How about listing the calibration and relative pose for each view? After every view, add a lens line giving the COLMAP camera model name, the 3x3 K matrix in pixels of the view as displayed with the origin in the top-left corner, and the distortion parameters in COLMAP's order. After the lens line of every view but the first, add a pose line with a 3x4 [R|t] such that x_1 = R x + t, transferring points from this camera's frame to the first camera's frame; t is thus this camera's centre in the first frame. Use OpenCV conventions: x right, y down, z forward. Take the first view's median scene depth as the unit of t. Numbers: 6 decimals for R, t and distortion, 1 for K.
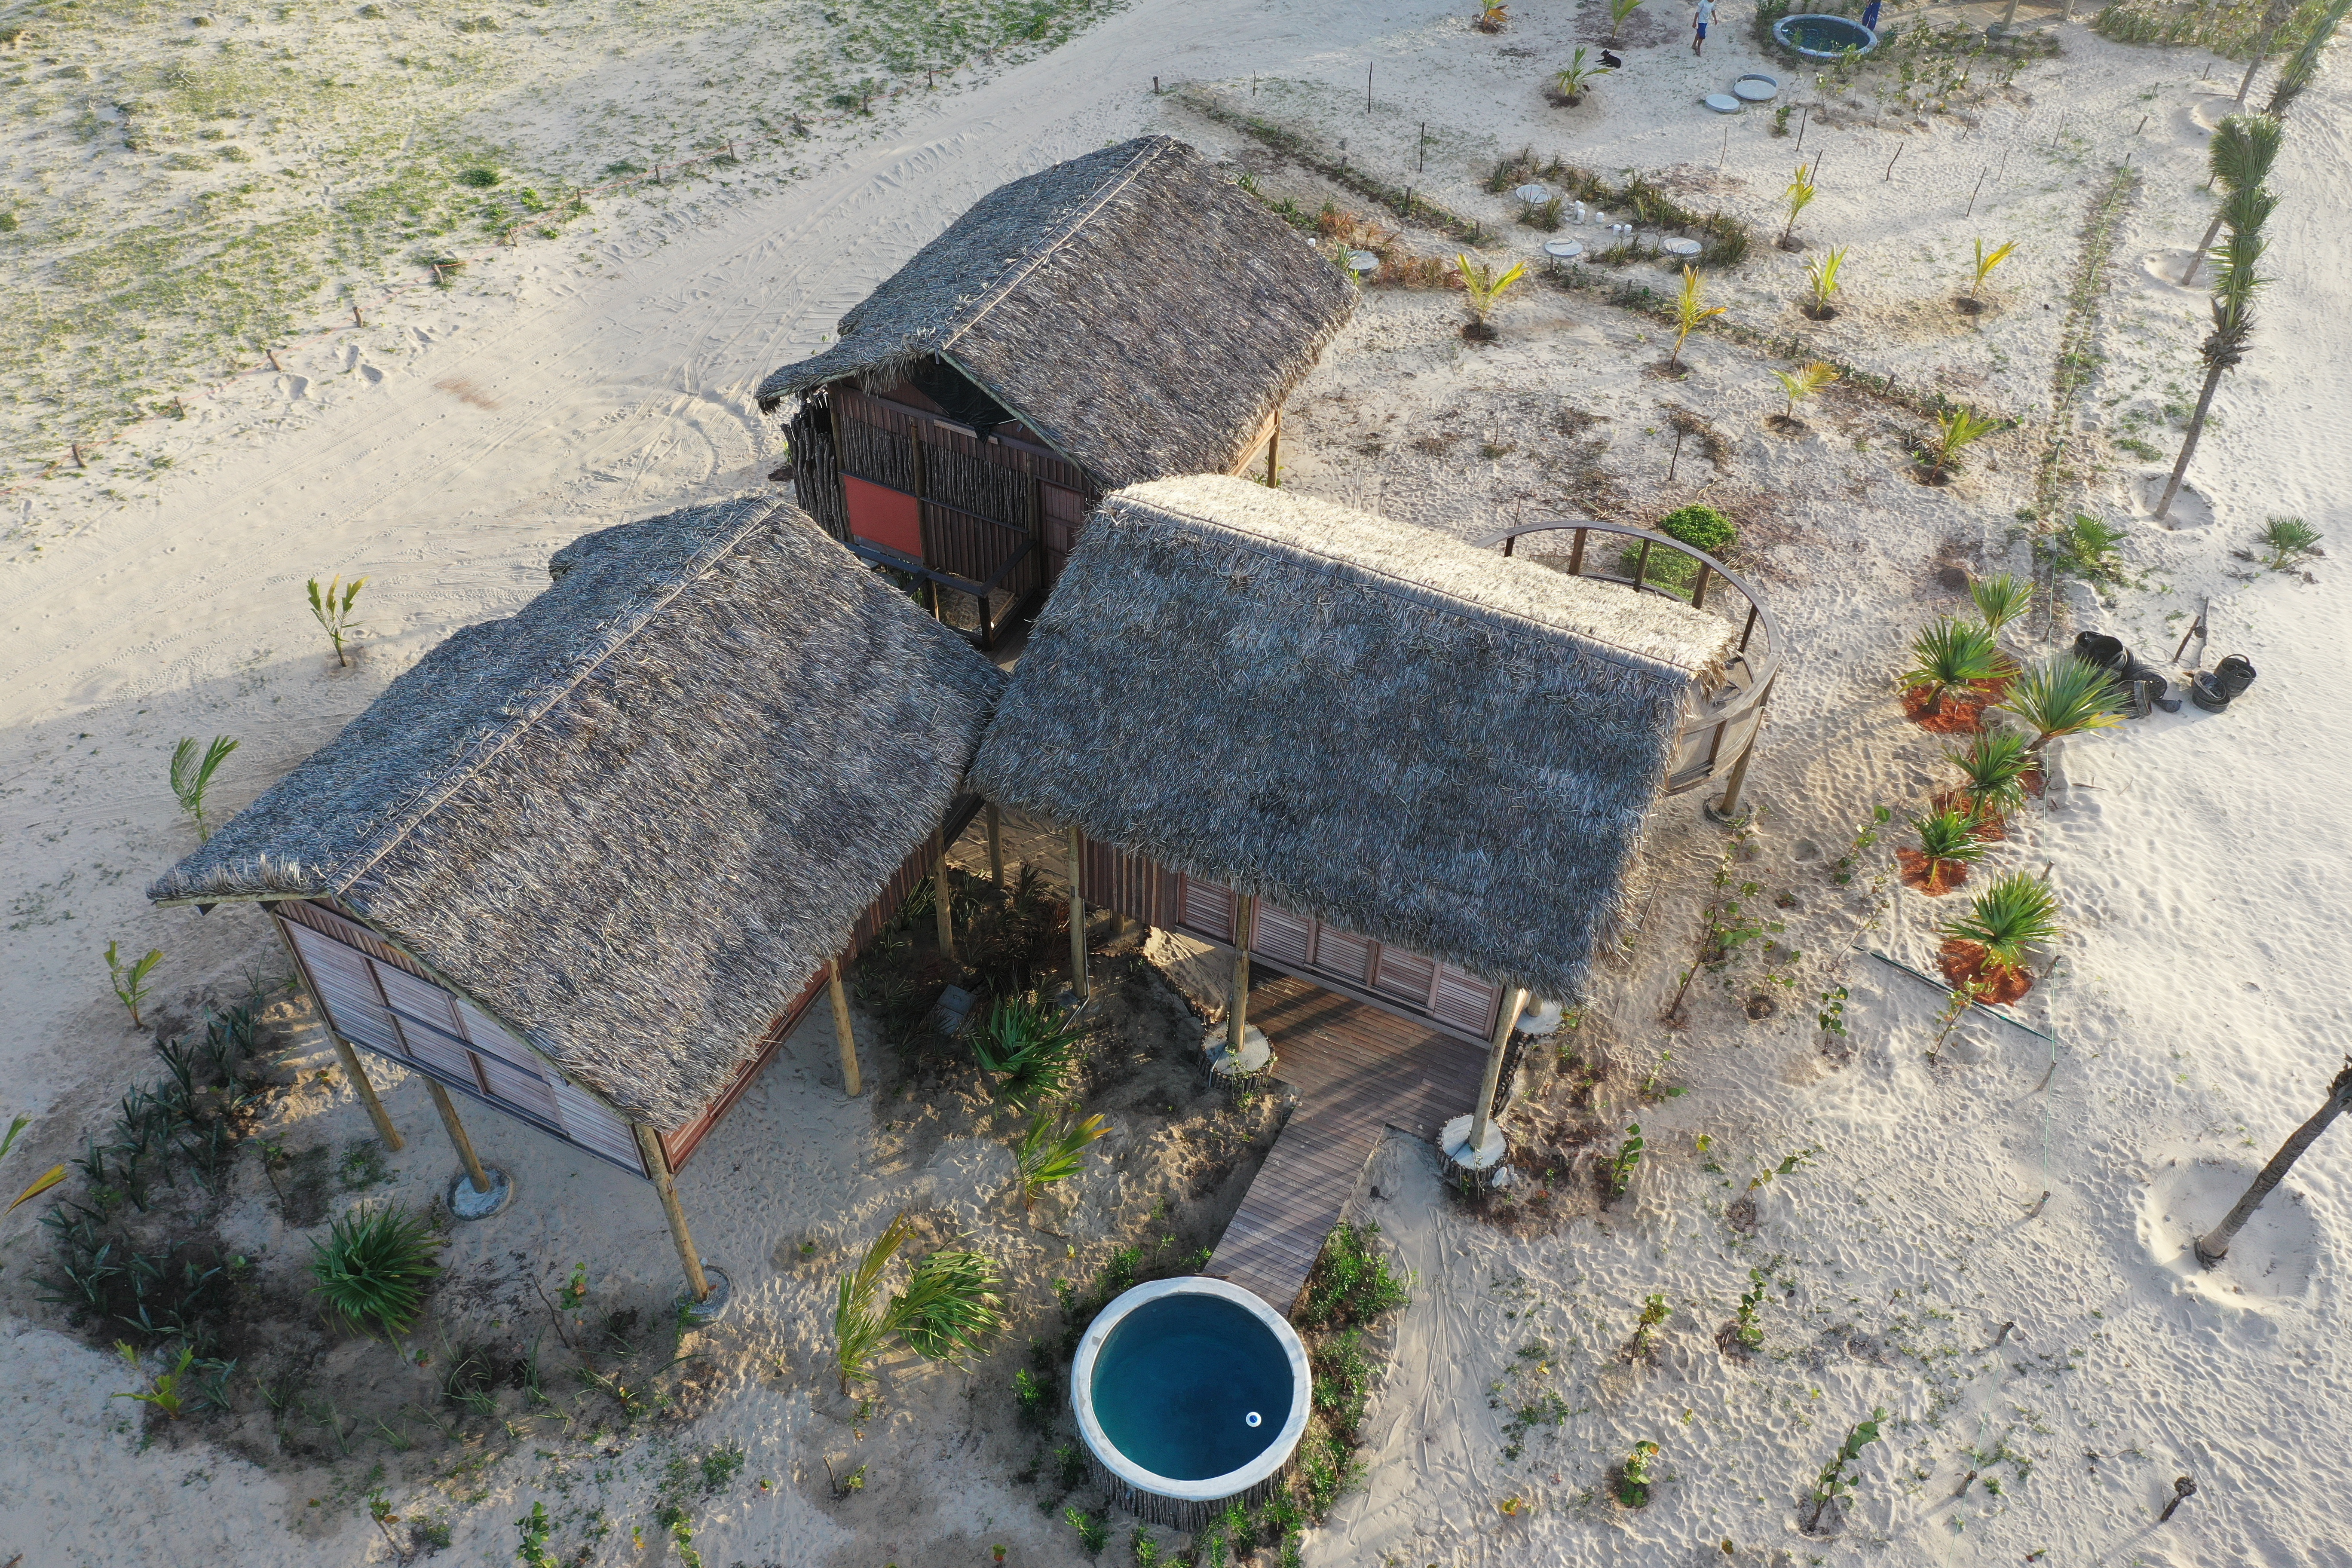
lens RADIAL K [[1849.0, 0, 1165.7], [0, 1849.0, 781.0], [0, 0, 1]] dist [0.009848, 0.001600]
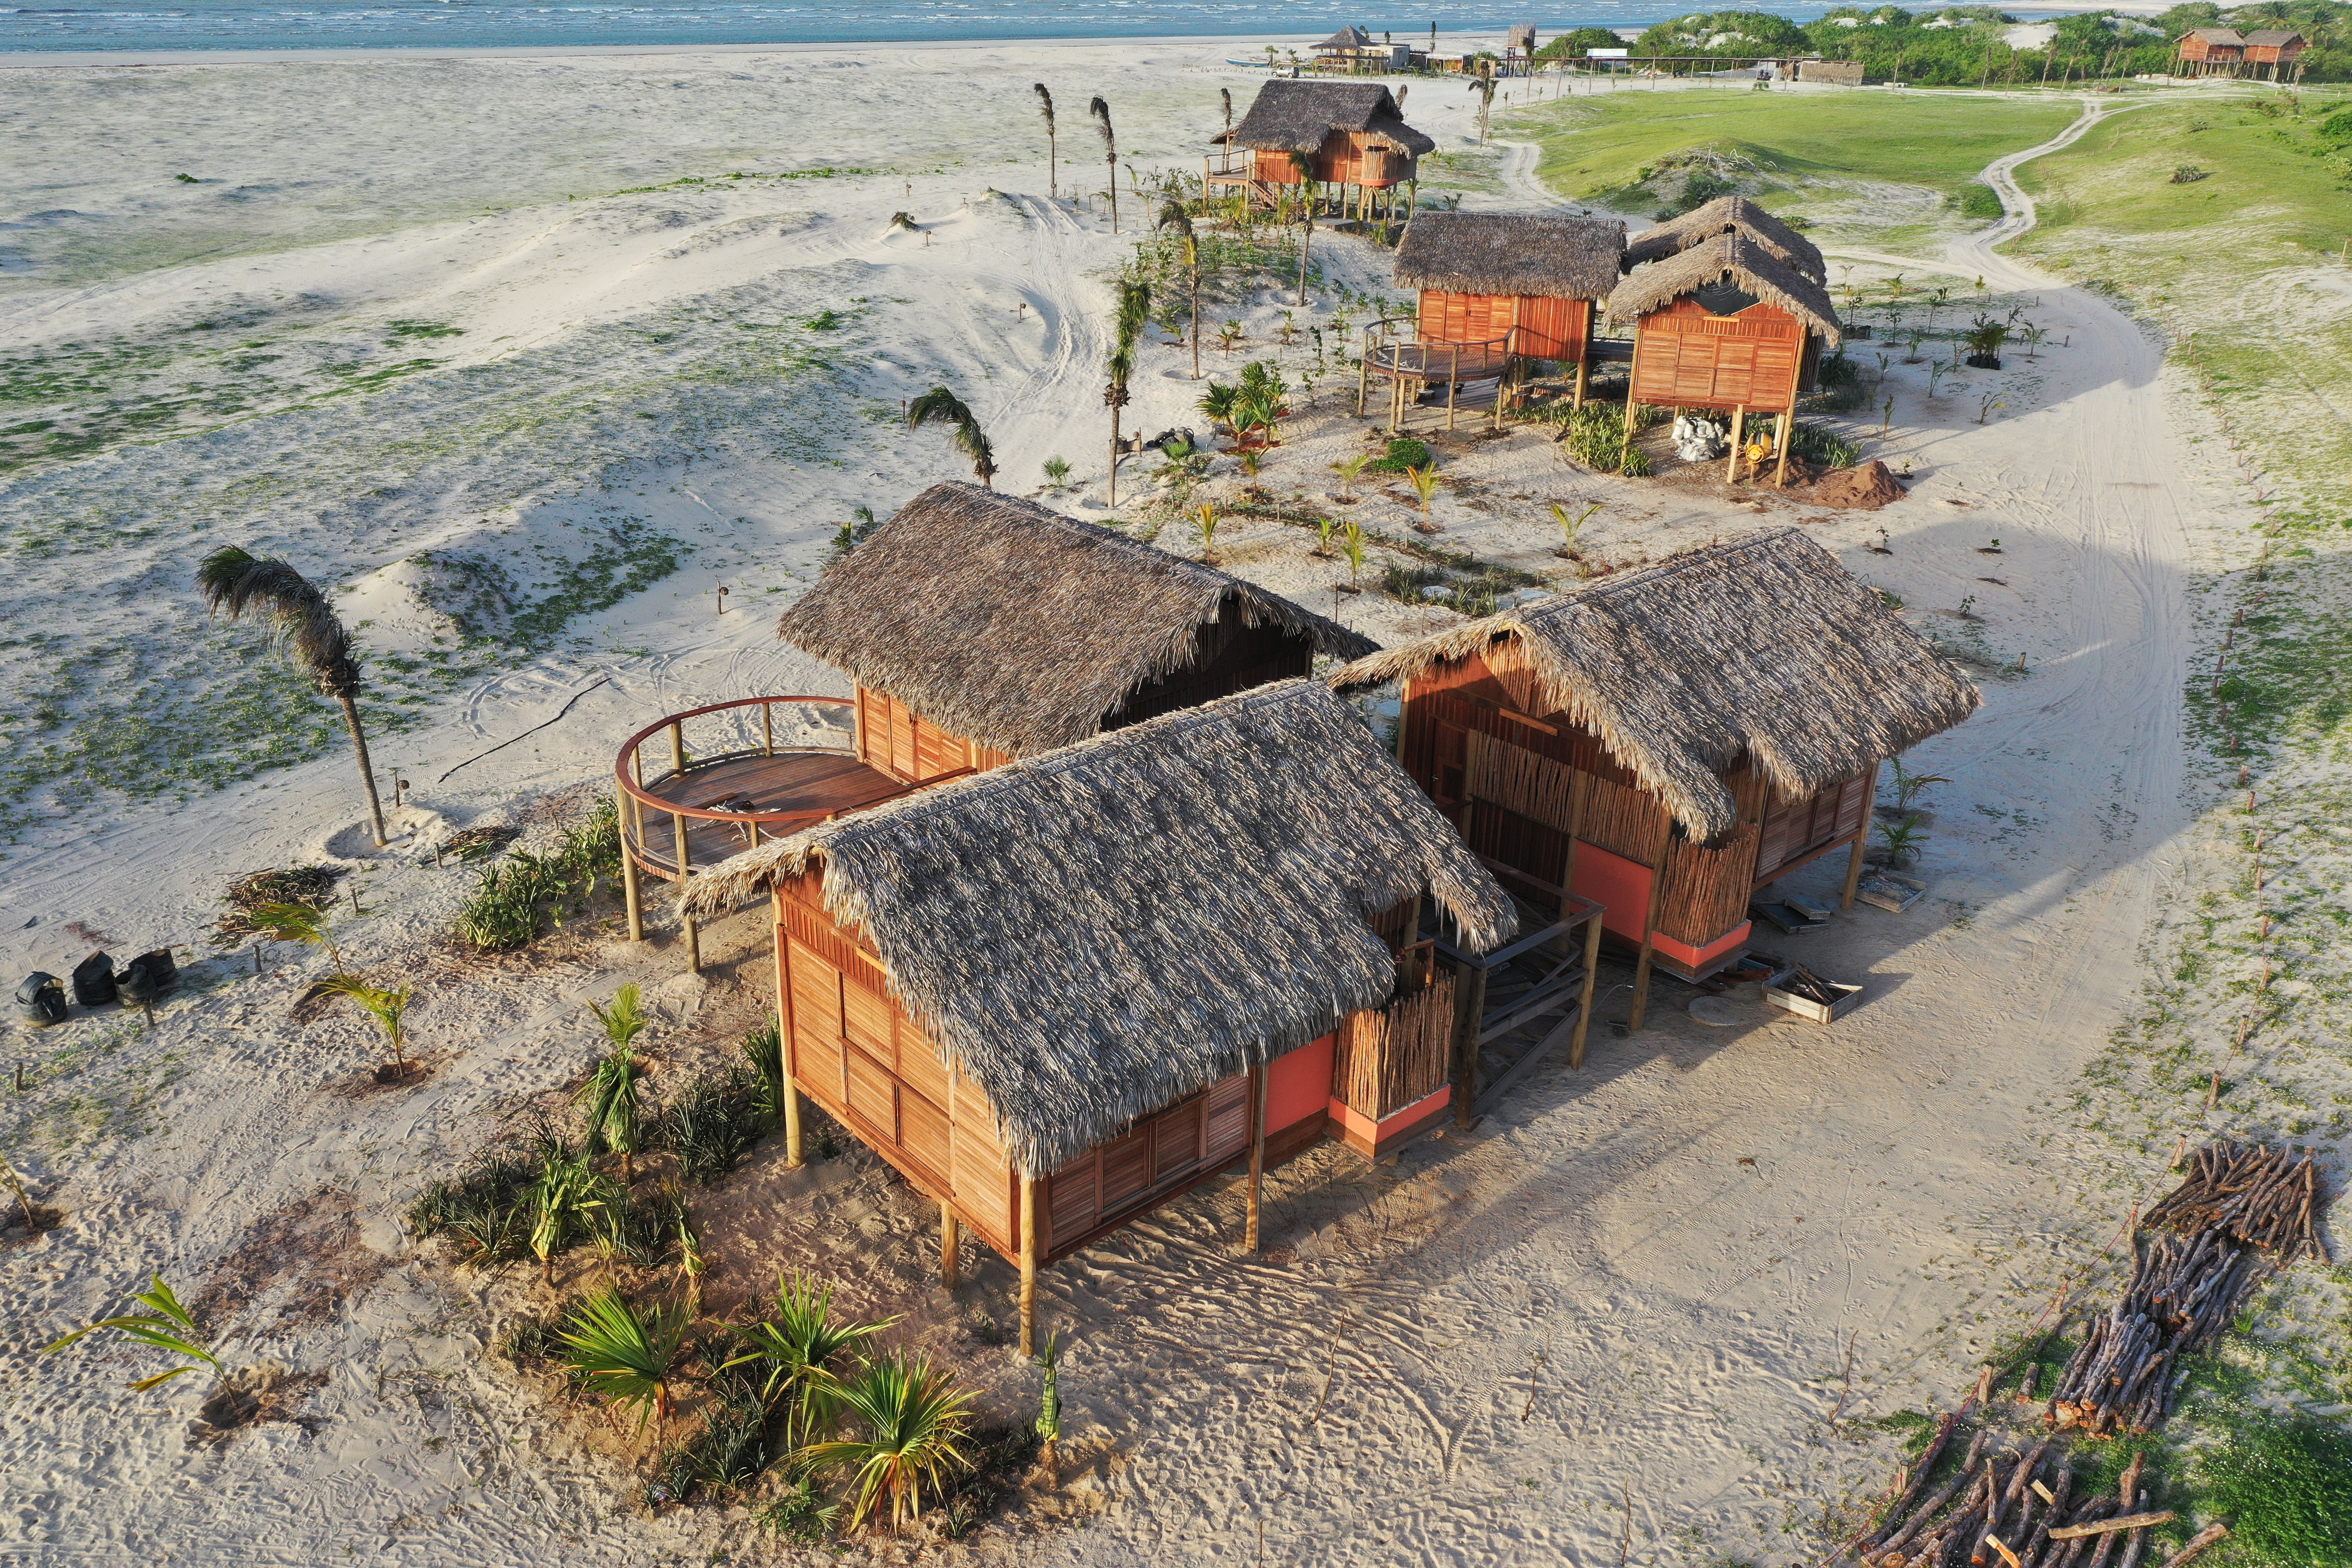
lens RADIAL K [[1849.0, 0, 1165.7], [0, 1849.0, 781.0], [0, 0, 1]] dist [0.009848, 0.001600]
pose [[-0.983423, 0.043311, -0.176075, 0.676167], [-0.147708, 0.371869, 0.916458, -1.322520], [0.105170, 0.927274, -0.359307, 1.556466]]
